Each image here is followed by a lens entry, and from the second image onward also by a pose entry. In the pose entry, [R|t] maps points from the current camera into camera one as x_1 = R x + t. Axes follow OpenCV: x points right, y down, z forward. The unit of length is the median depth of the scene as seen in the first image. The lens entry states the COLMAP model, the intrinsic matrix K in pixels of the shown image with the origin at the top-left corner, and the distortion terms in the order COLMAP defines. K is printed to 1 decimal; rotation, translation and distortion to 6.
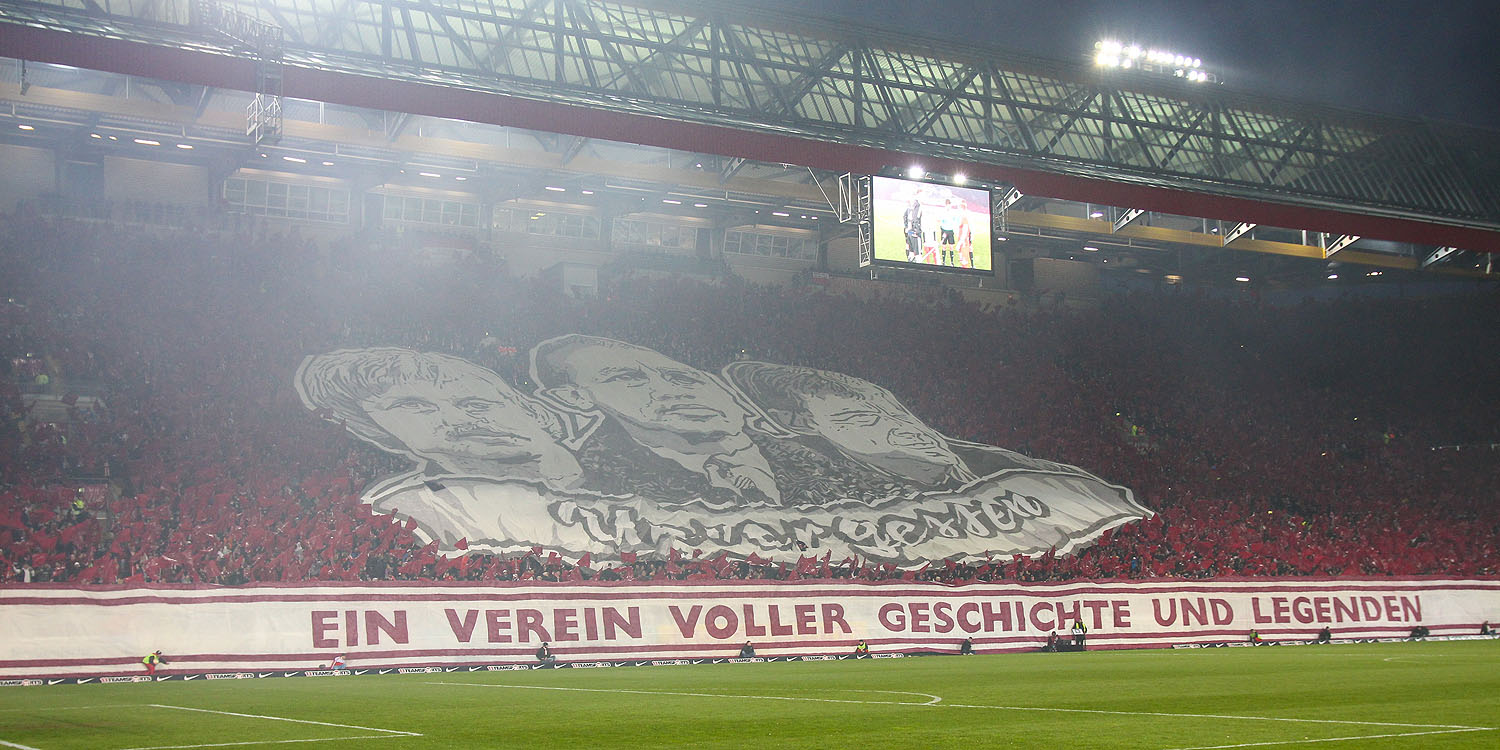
lens RADIAL K [[2122.2, 0, 748.6], [0, 2122.2, 385.6], [0, 0, 1]] dist [0.028209, 0.000000]
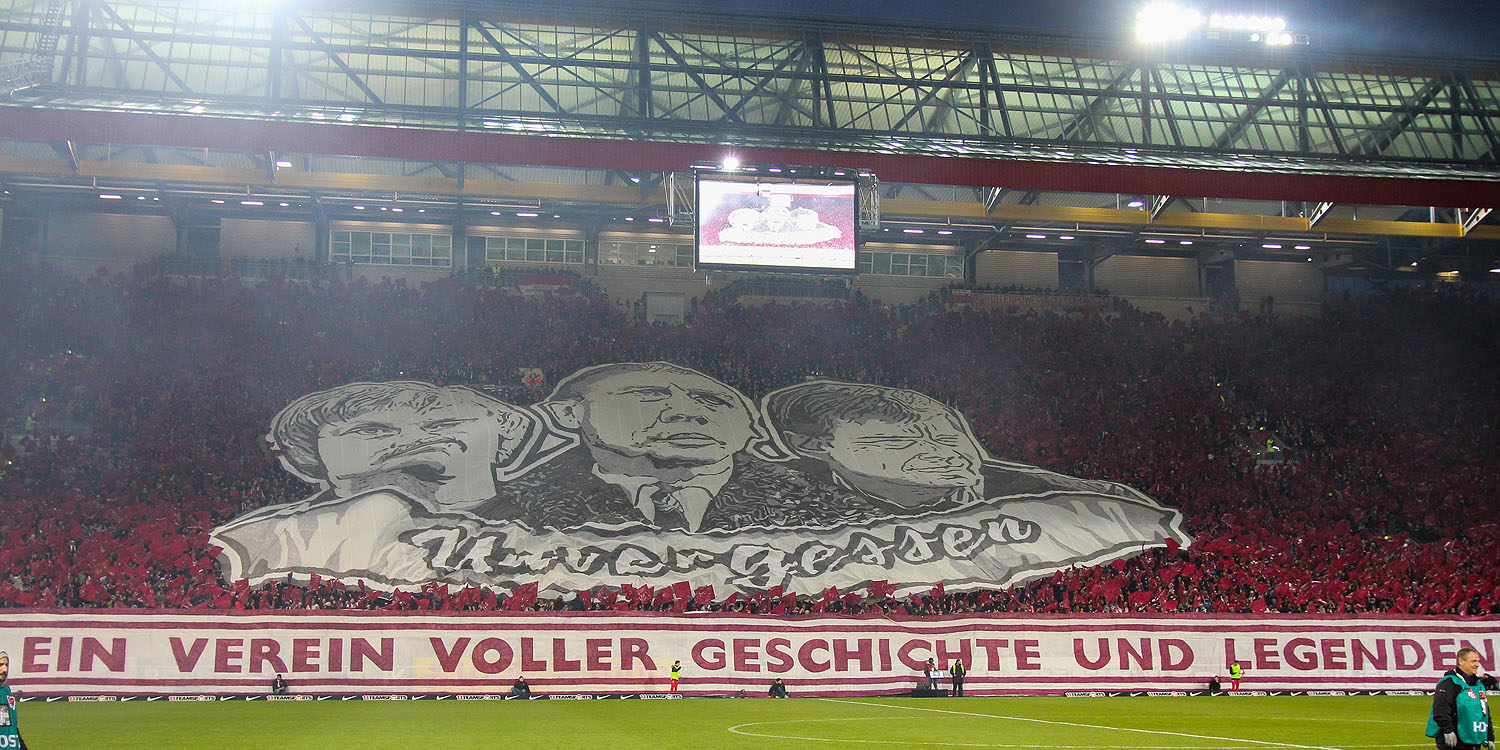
lens RADIAL K [[1858.1, 0, 750.8], [0, 1858.1, 372.0], [0, 0, 1]] dist [0.020263, 0.000000]
pose [[0.914646, -0.041863, -0.402082, 0.358860], [0.027231, 0.998745, -0.042040, 0.020144], [0.403338, 0.027503, 0.914638, 0.245587]]
